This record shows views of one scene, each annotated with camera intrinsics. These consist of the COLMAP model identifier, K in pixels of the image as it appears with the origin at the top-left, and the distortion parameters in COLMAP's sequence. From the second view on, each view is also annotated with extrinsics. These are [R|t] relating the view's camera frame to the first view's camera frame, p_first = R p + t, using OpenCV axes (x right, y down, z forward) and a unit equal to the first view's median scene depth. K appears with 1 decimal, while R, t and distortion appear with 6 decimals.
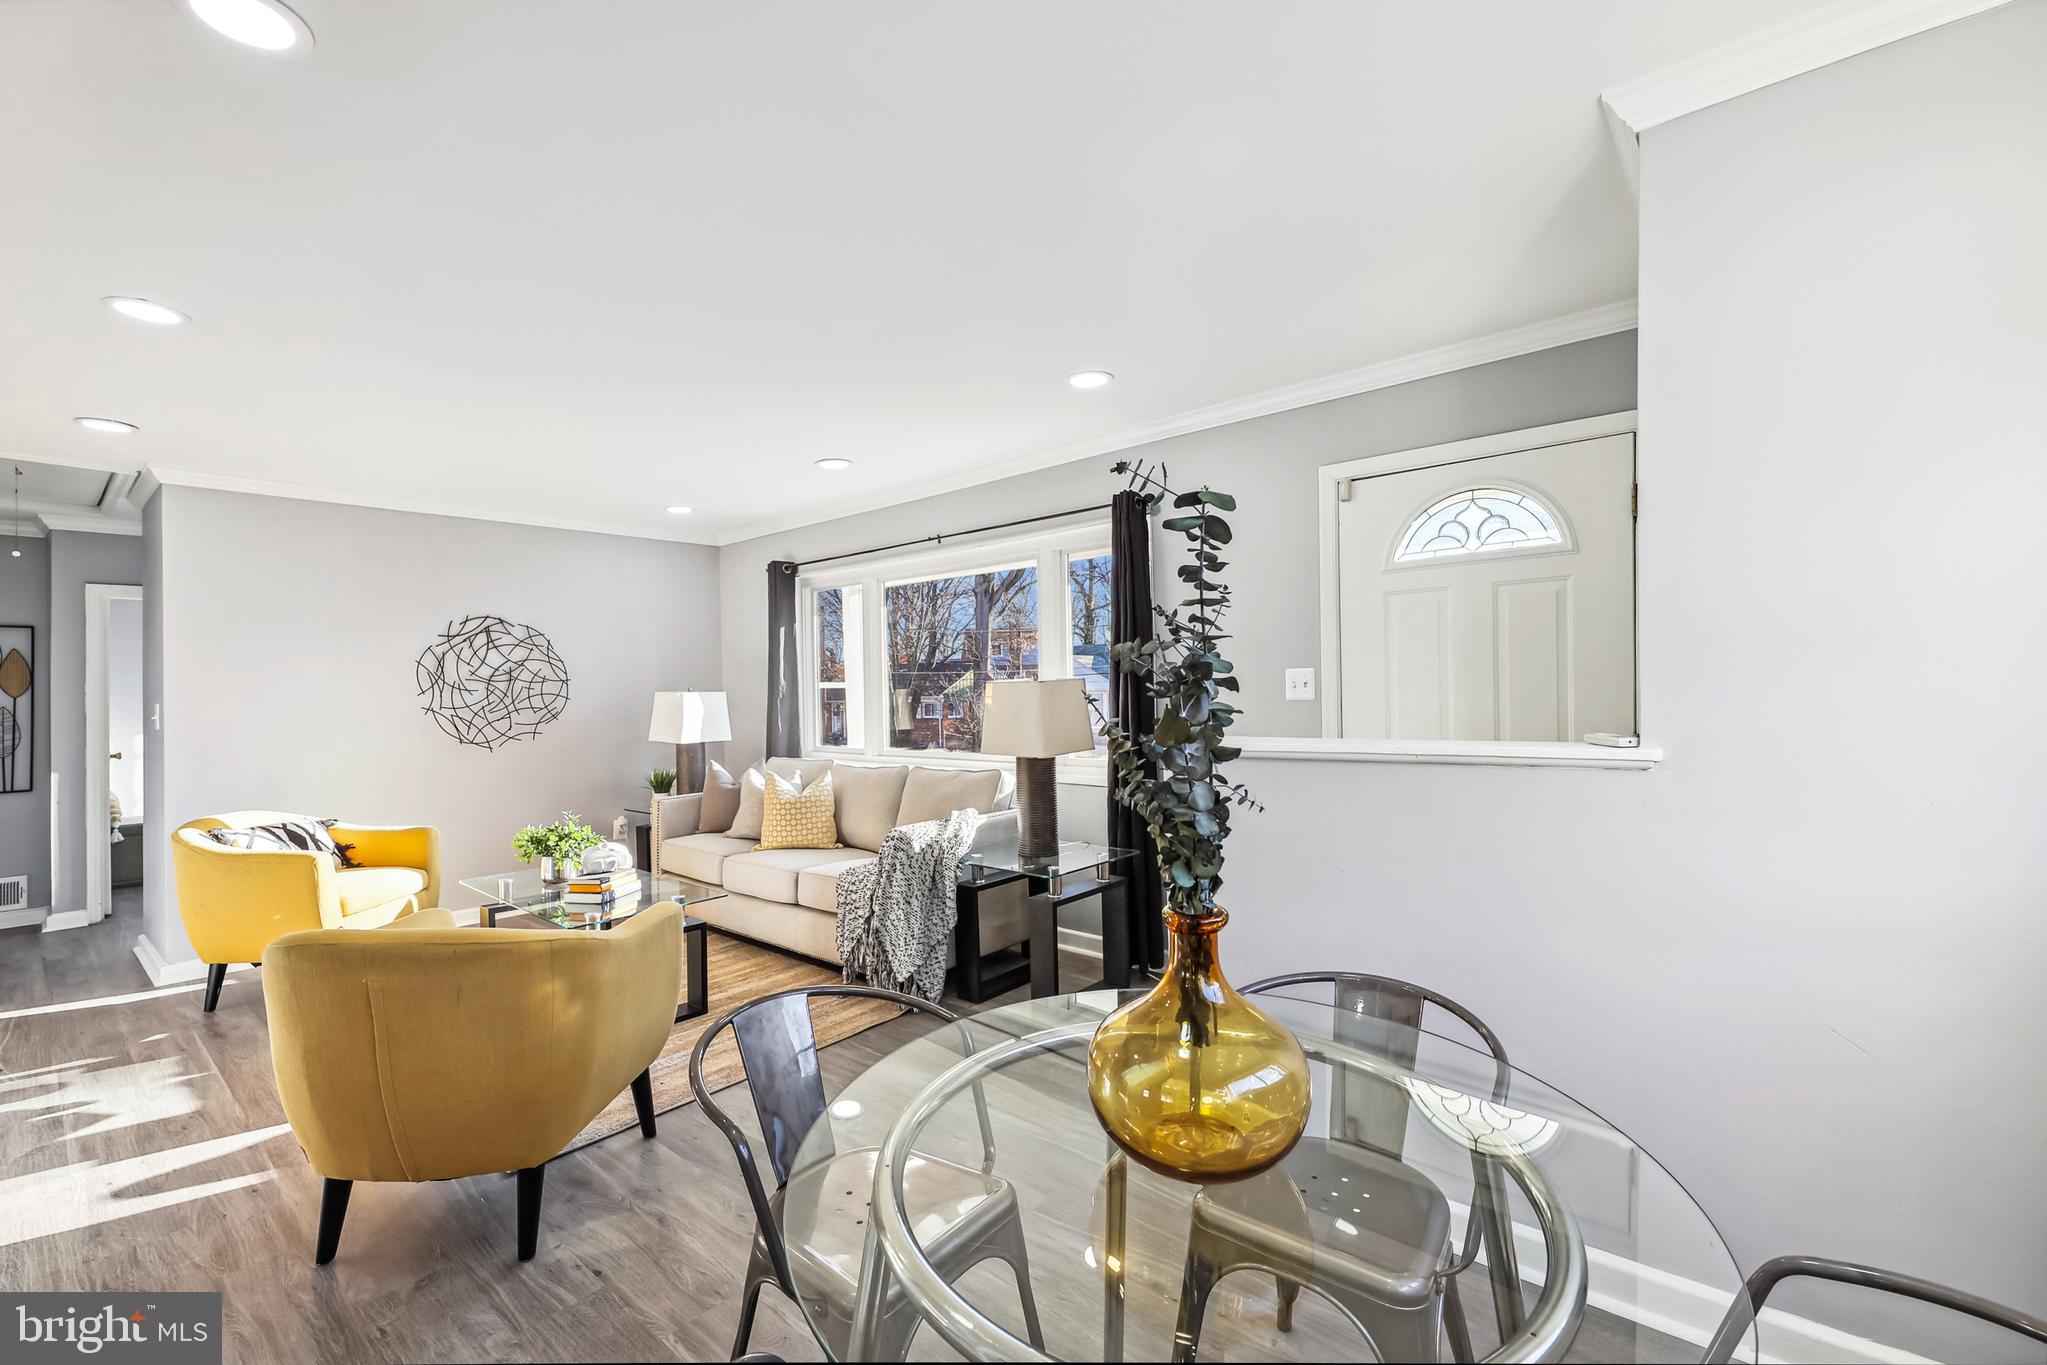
lens RADIAL K [[855.5, 0, 1023.5], [0, 855.5, 682.5], [0, 0, 1]] dist [-0.001477, -0.000236]
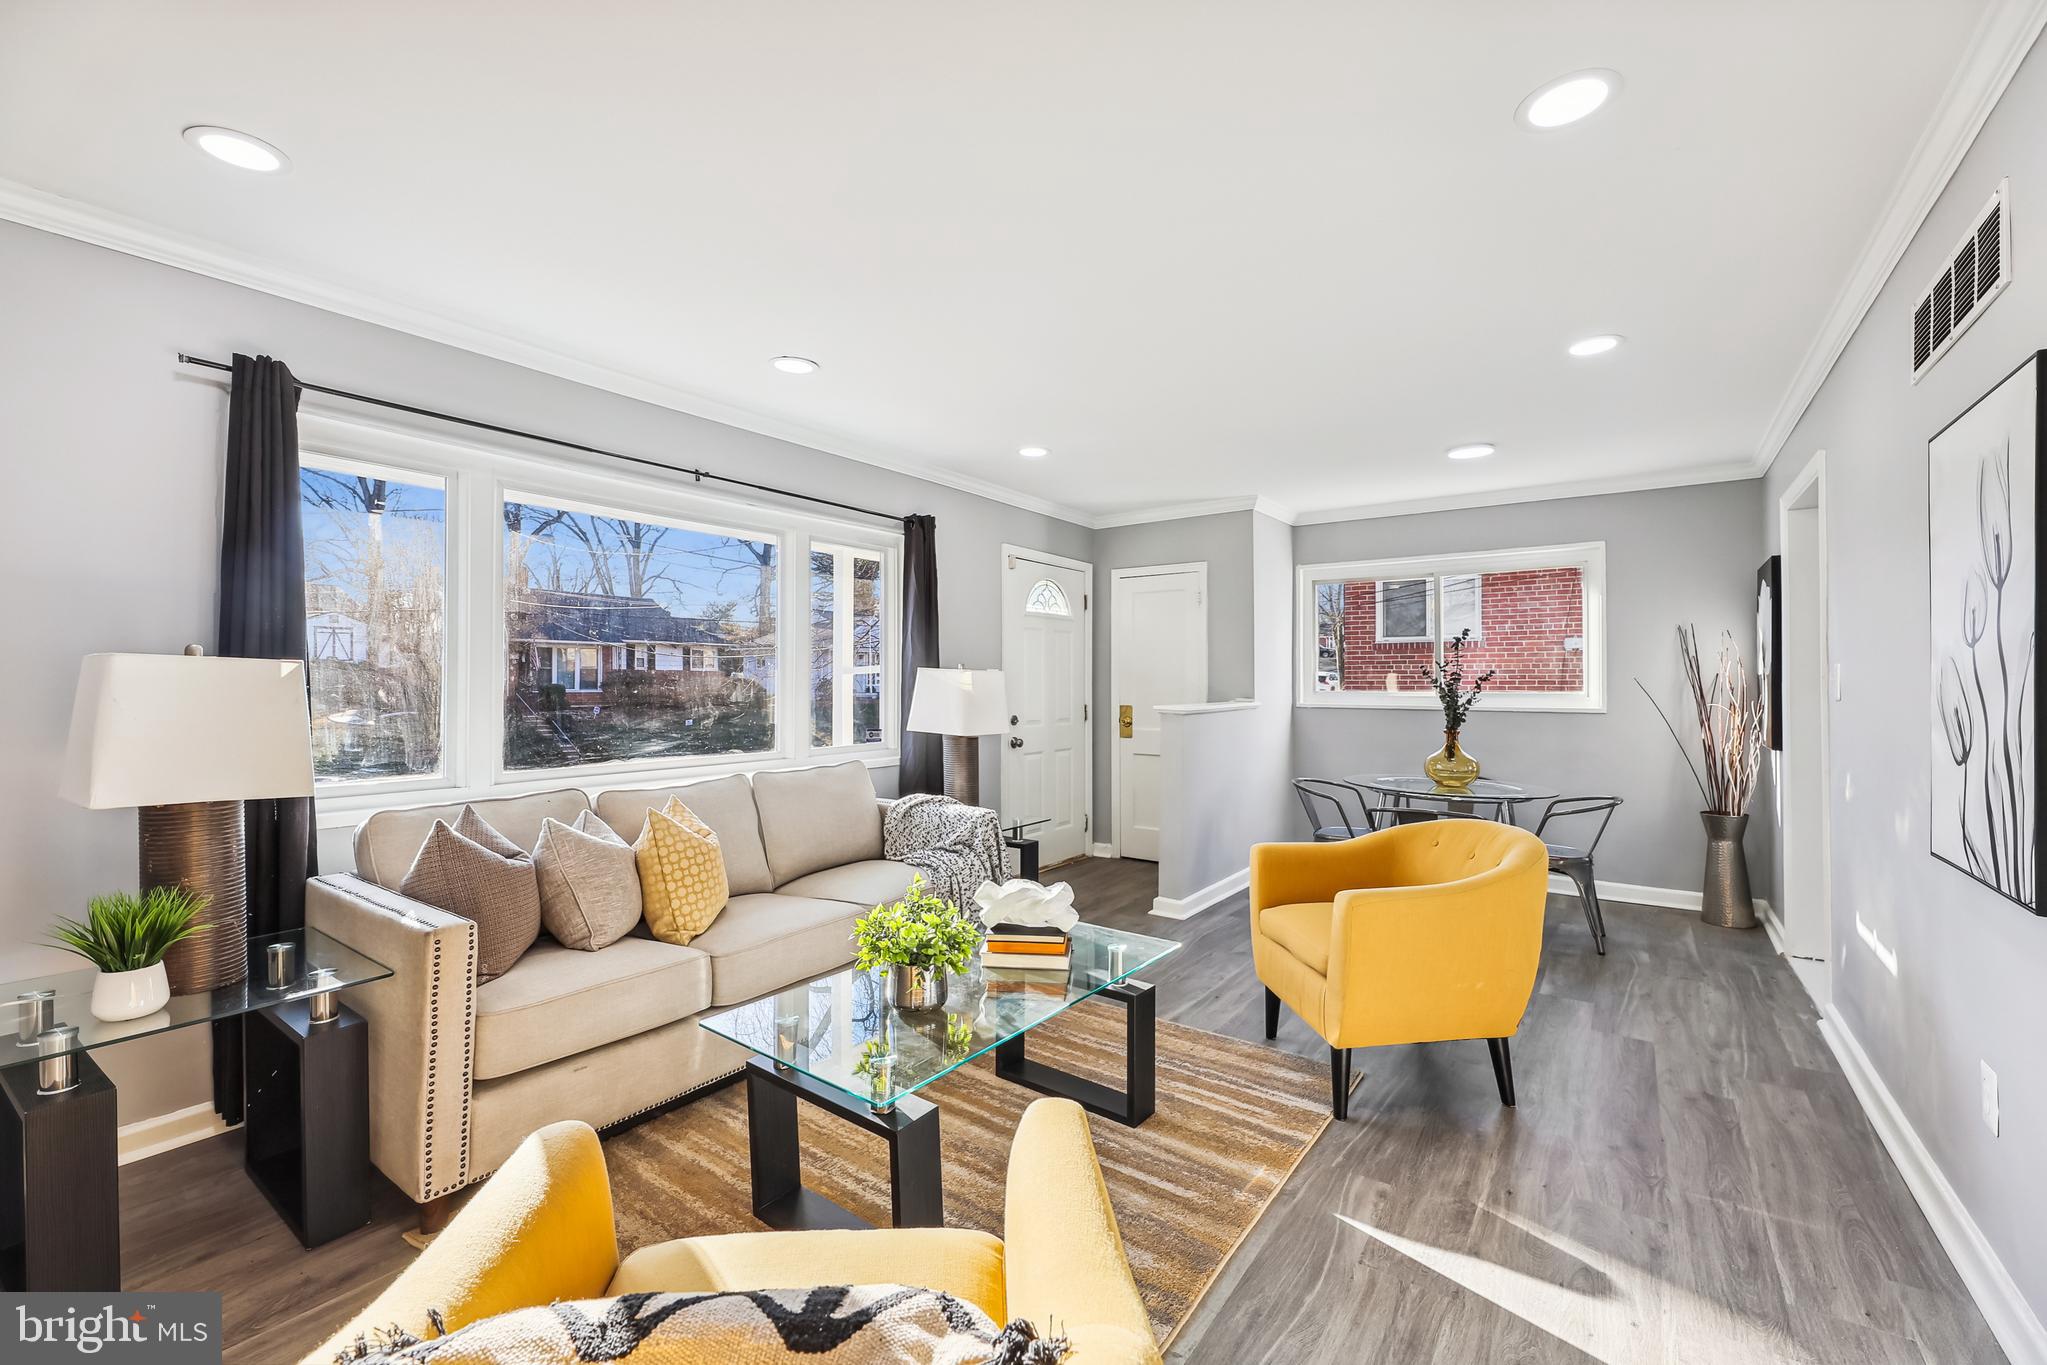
lens RADIAL K [[855.5, 0, 1023.5], [0, 855.5, 682.5], [0, 0, 1]] dist [-0.001477, -0.000236]
pose [[-0.090328, 0.021901, 0.995671, -1.047009], [-0.007010, 0.999719, -0.022626, 0.035062], [-0.995887, -0.009024, -0.090149, 0.943101]]
